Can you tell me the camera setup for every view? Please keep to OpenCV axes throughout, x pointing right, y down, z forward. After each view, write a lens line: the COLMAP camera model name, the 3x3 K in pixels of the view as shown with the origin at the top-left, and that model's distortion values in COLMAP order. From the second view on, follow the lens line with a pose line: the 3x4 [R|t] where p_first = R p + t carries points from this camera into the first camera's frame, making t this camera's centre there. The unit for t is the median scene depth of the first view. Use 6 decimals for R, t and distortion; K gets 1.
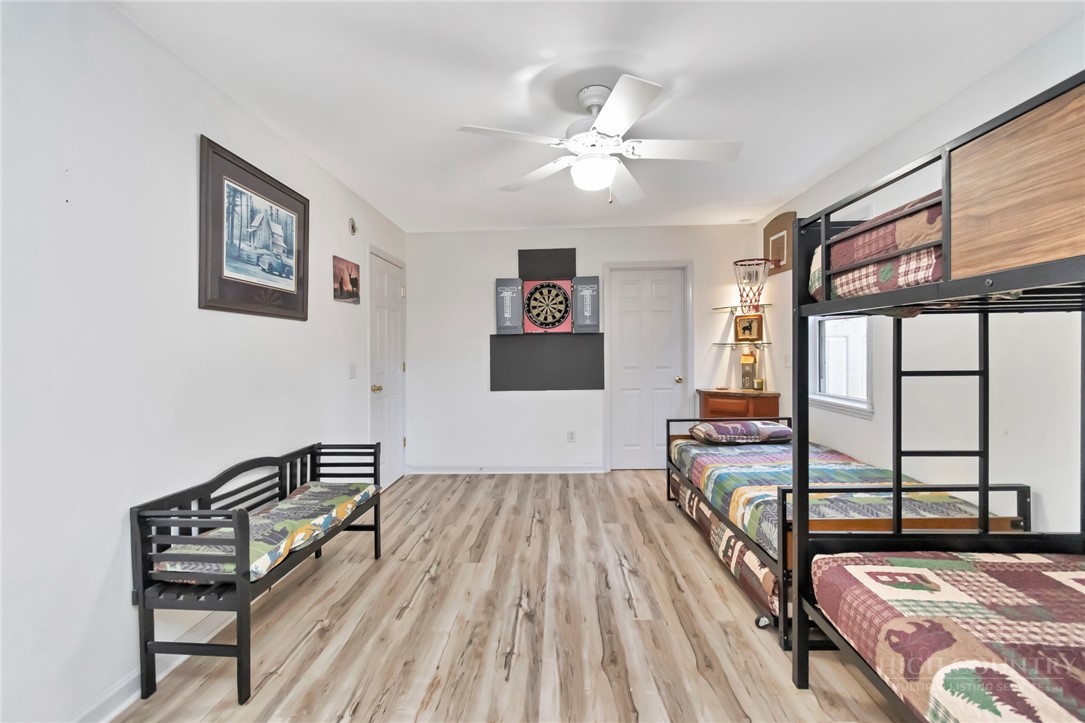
lens RADIAL K [[486.2, 0, 545.6], [0, 486.2, 368.7], [0, 0, 1]] dist [0.001666, 0.000000]
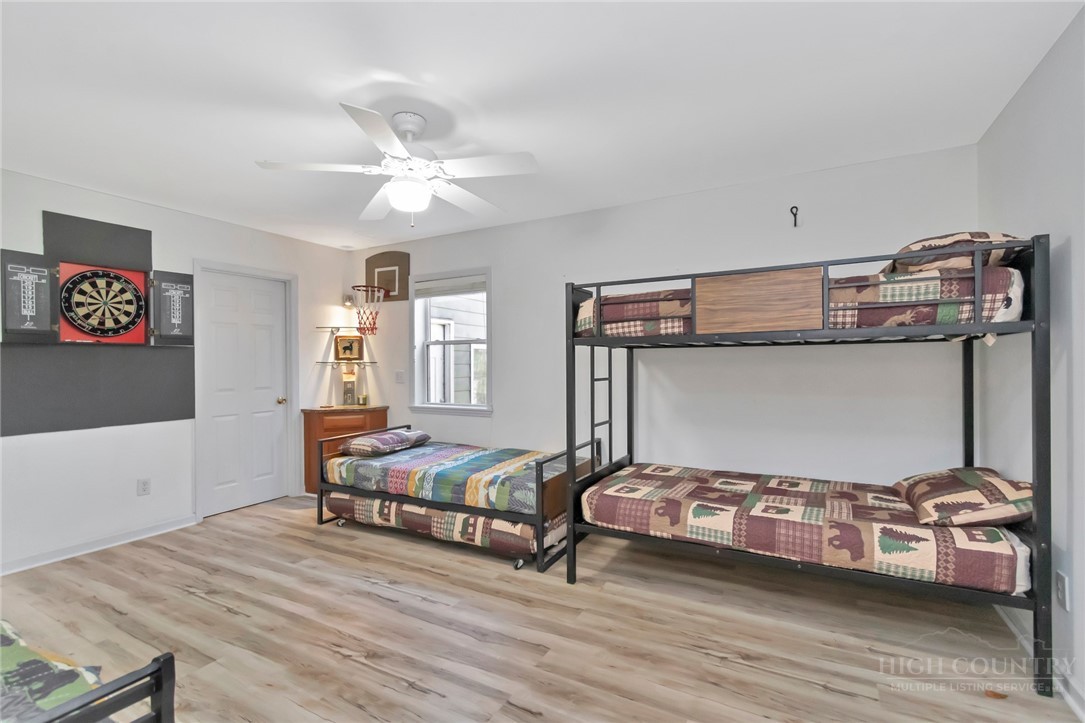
lens RADIAL K [[486.6, 0, 543.3], [0, 486.6, 382.8], [0, 0, 1]] dist [0.004018, 0.000319]
pose [[0.451857, -0.025049, 0.891738, -0.415674], [0.037704, 0.999249, 0.008963, -0.001162], [-0.891293, 0.029572, 0.452462, 0.169327]]
